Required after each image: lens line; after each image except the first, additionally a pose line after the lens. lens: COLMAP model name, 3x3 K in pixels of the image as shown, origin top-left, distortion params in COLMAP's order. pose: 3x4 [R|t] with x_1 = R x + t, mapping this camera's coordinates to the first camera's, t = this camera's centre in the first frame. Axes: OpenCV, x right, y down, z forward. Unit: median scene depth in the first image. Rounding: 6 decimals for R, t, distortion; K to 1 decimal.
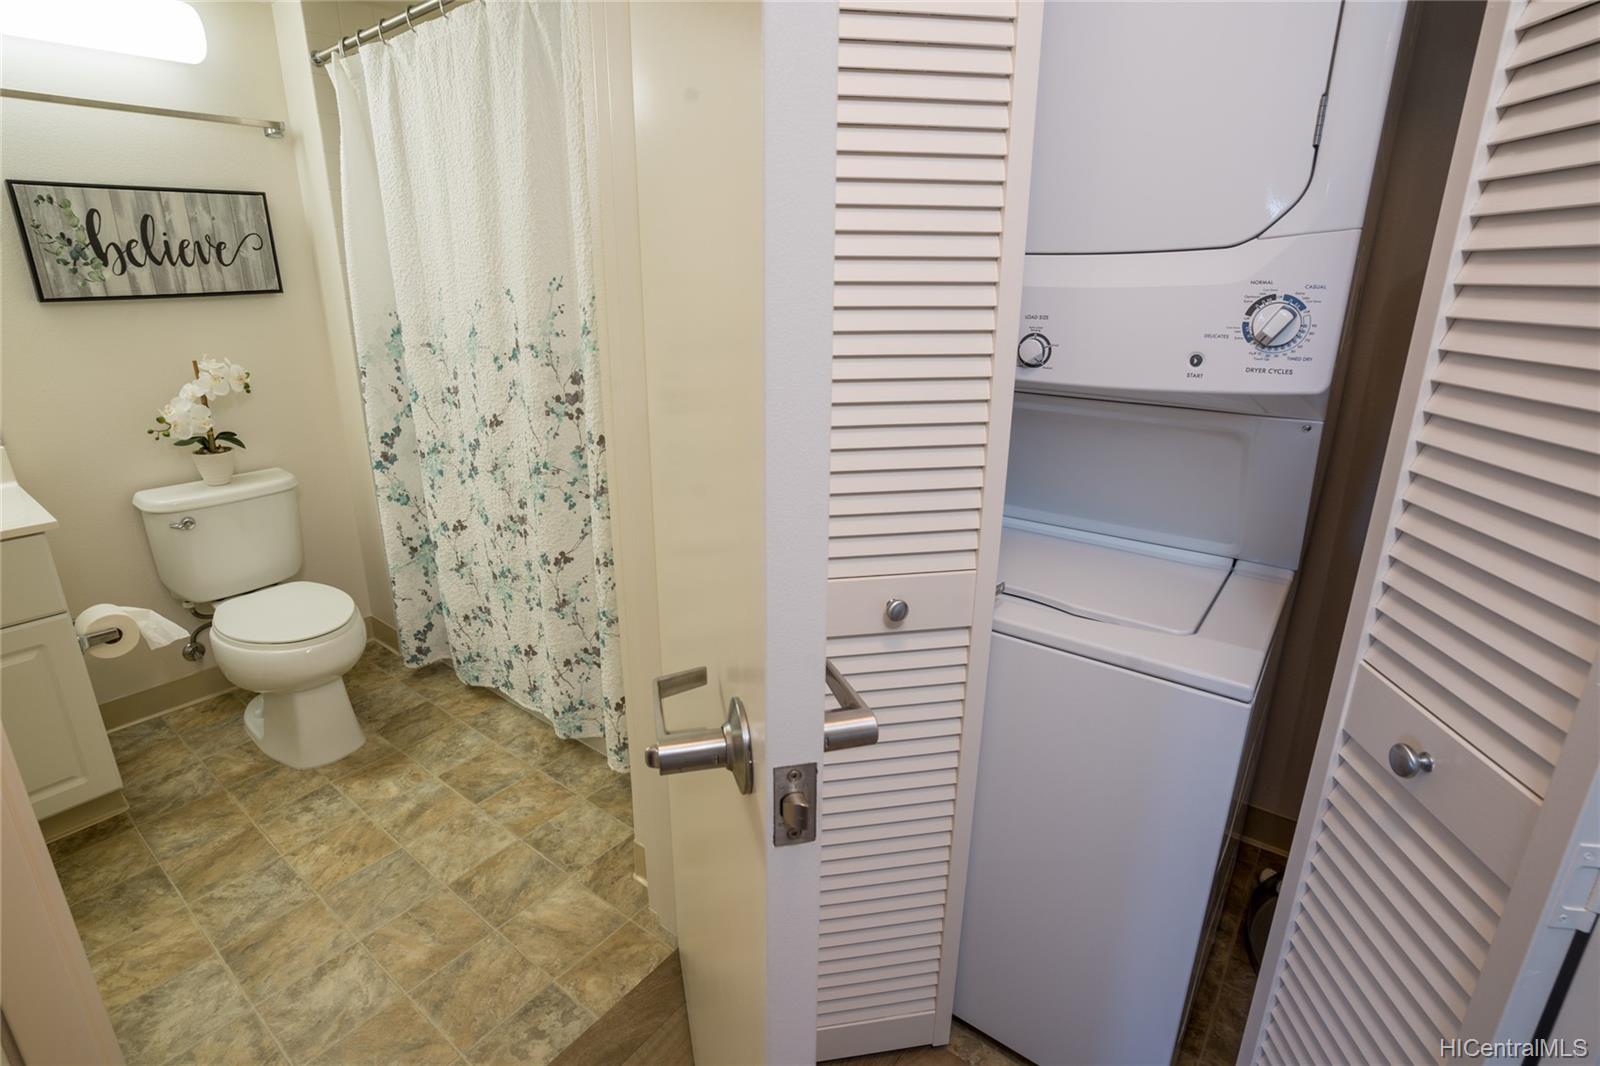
lens RADIAL K [[771.8, 0, 764.1], [0, 771.8, 509.6], [0, 0, 1]] dist [-0.046115, 0.016451]
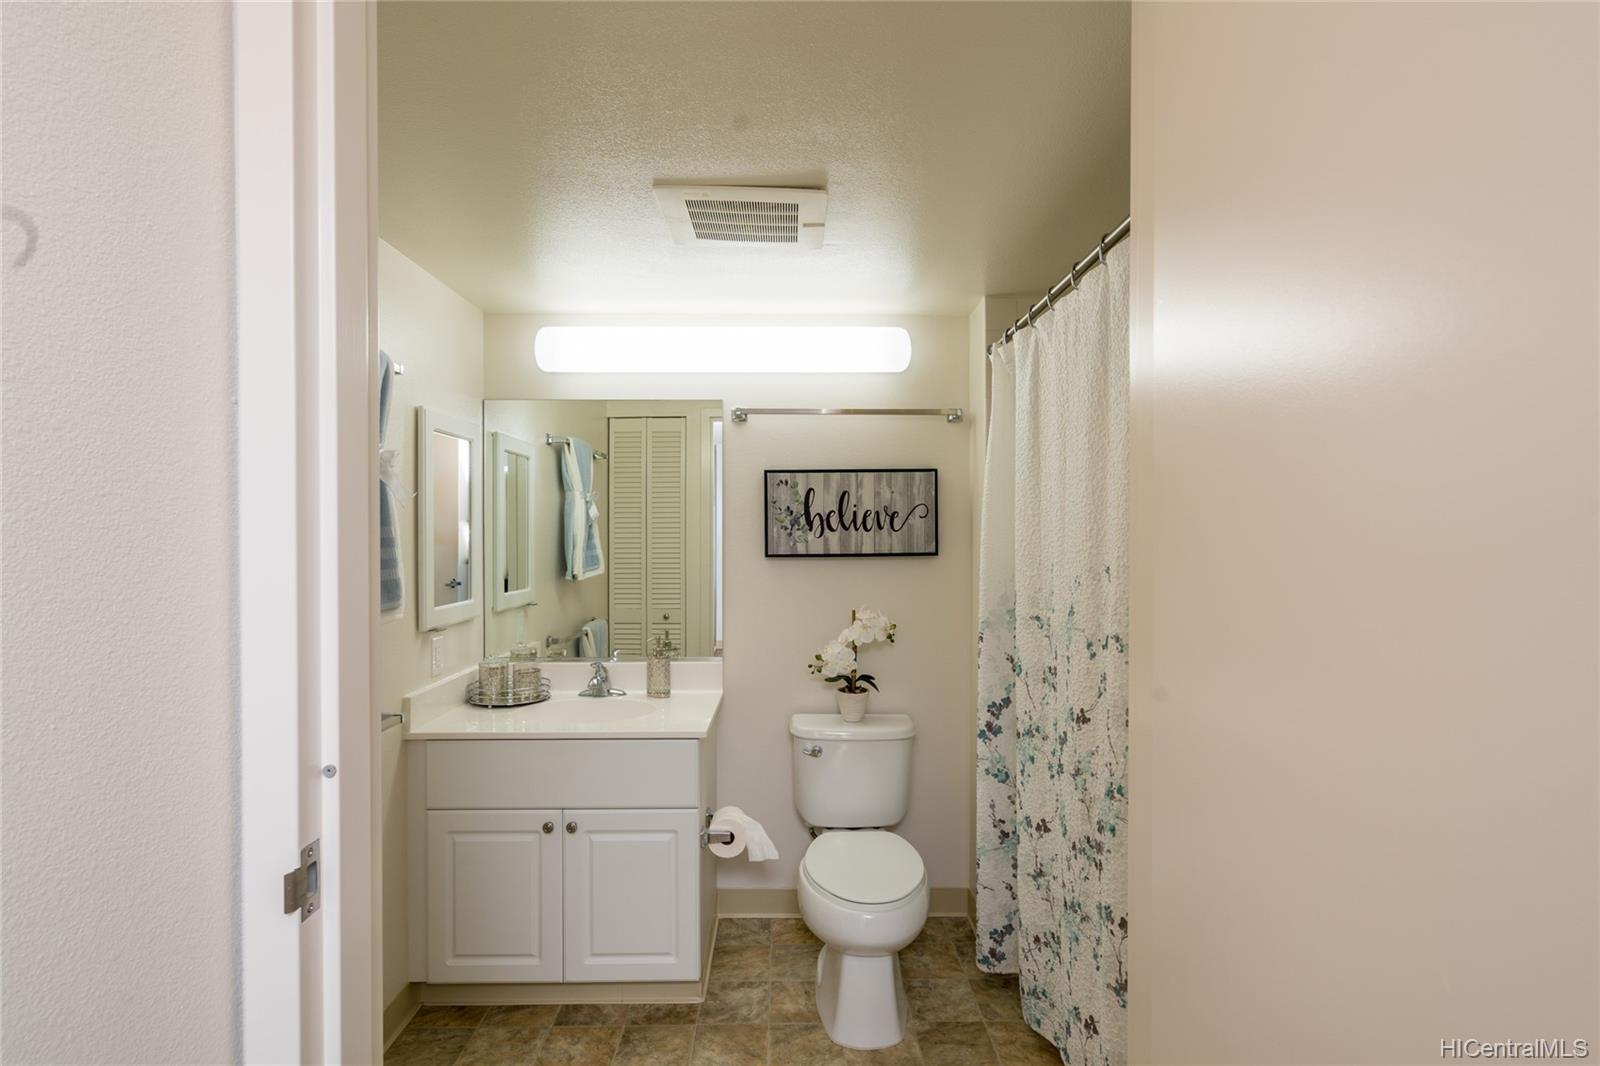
lens RADIAL K [[757.5, 0, 799.4], [0, 757.5, 541.5], [0, 0, 1]] dist [-0.003184, -0.000165]
pose [[0.644567, 0.016475, -0.764370, 0.073973], [-0.230802, 0.957317, -0.173994, -0.078438], [0.728879, 0.288569, 0.620858, 0.194291]]
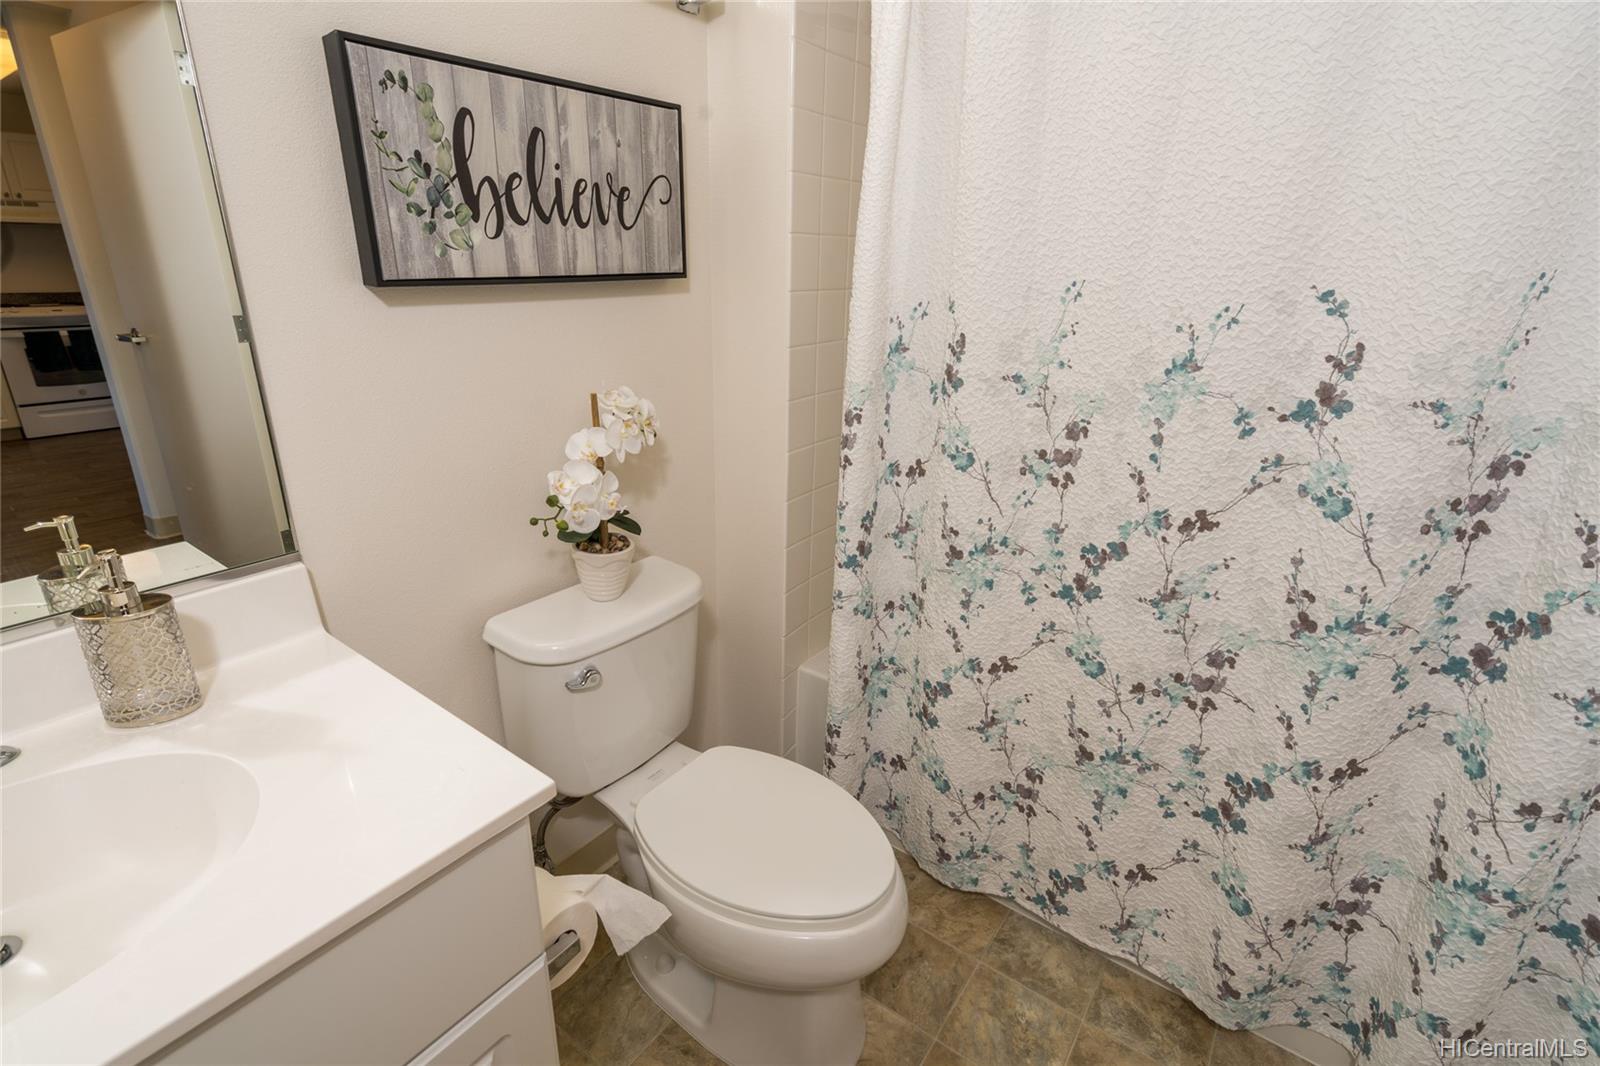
lens RADIAL K [[753.7, 0, 794.1], [0, 753.7, 524.4], [0, 0, 1]] dist [-0.003927, -0.000156]
pose [[0.999397, 0.009762, 0.033325, -0.628546], [-0.011031, 0.999213, 0.038097, -0.123009], [-0.032927, -0.038442, 0.998718, 0.421215]]
